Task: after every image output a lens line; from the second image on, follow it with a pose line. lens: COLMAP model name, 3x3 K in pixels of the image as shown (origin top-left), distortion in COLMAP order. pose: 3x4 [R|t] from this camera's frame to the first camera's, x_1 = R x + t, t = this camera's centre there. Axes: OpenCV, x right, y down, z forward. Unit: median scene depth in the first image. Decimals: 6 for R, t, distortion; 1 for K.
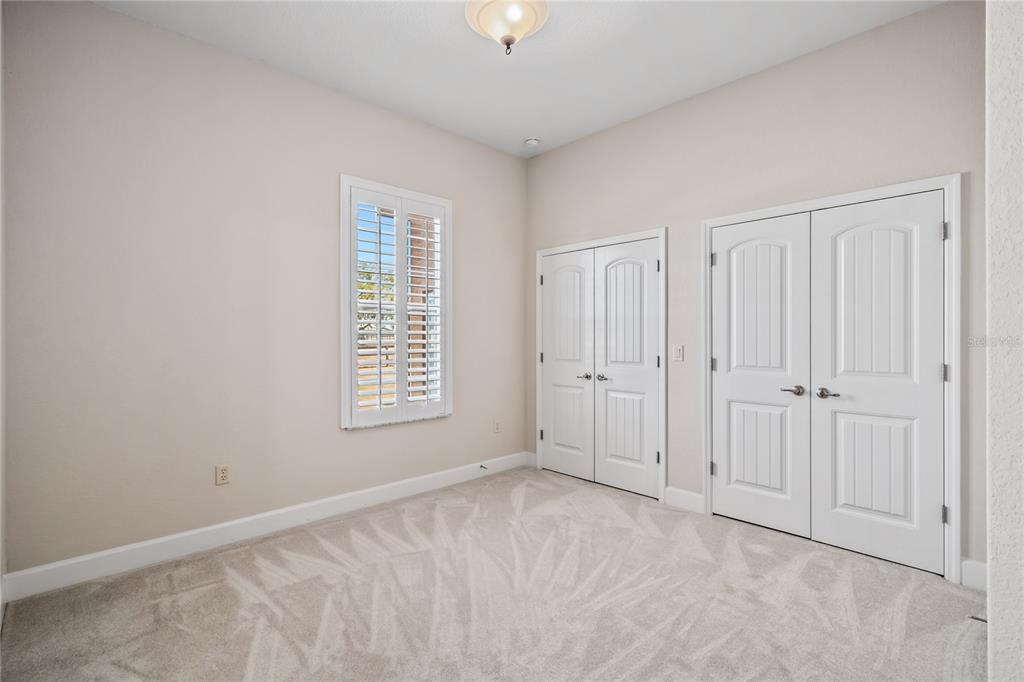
lens RADIAL K [[475.2, 0, 512.0], [0, 475.2, 341.0], [0, 0, 1]] dist [0.009962, -0.000077]
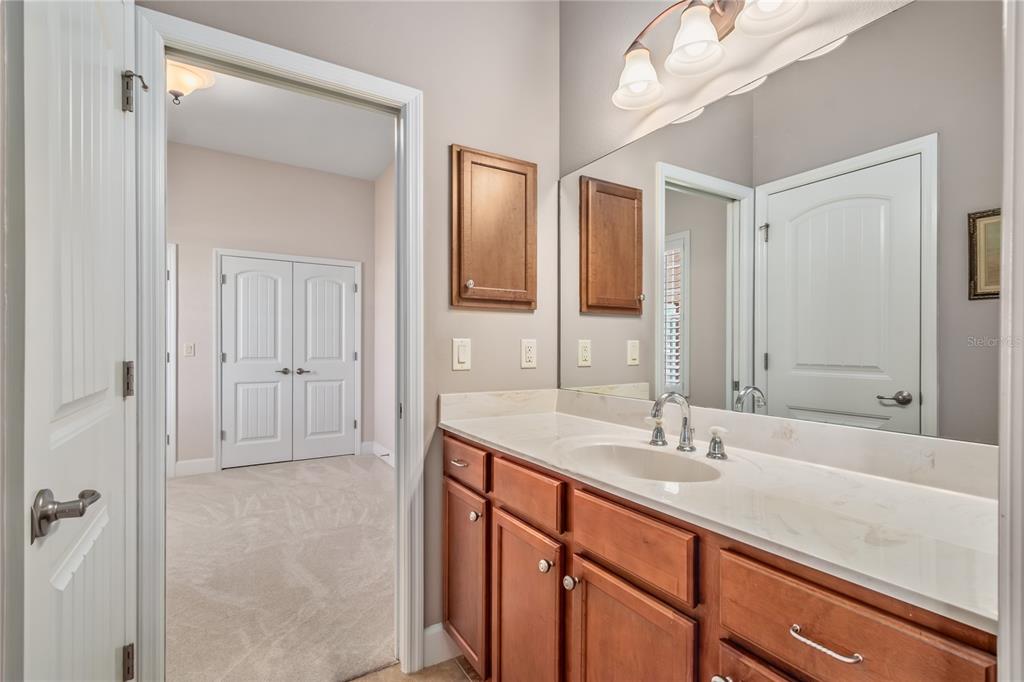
lens RADIAL K [[475.2, 0, 512.0], [0, 475.2, 341.0], [0, 0, 1]] dist [0.009962, -0.000077]
pose [[0.222650, 0.019179, 0.974710, -0.817578], [0.000554, 0.999804, -0.019799, 0.034972], [-0.974898, 0.004948, 0.222596, -0.106253]]
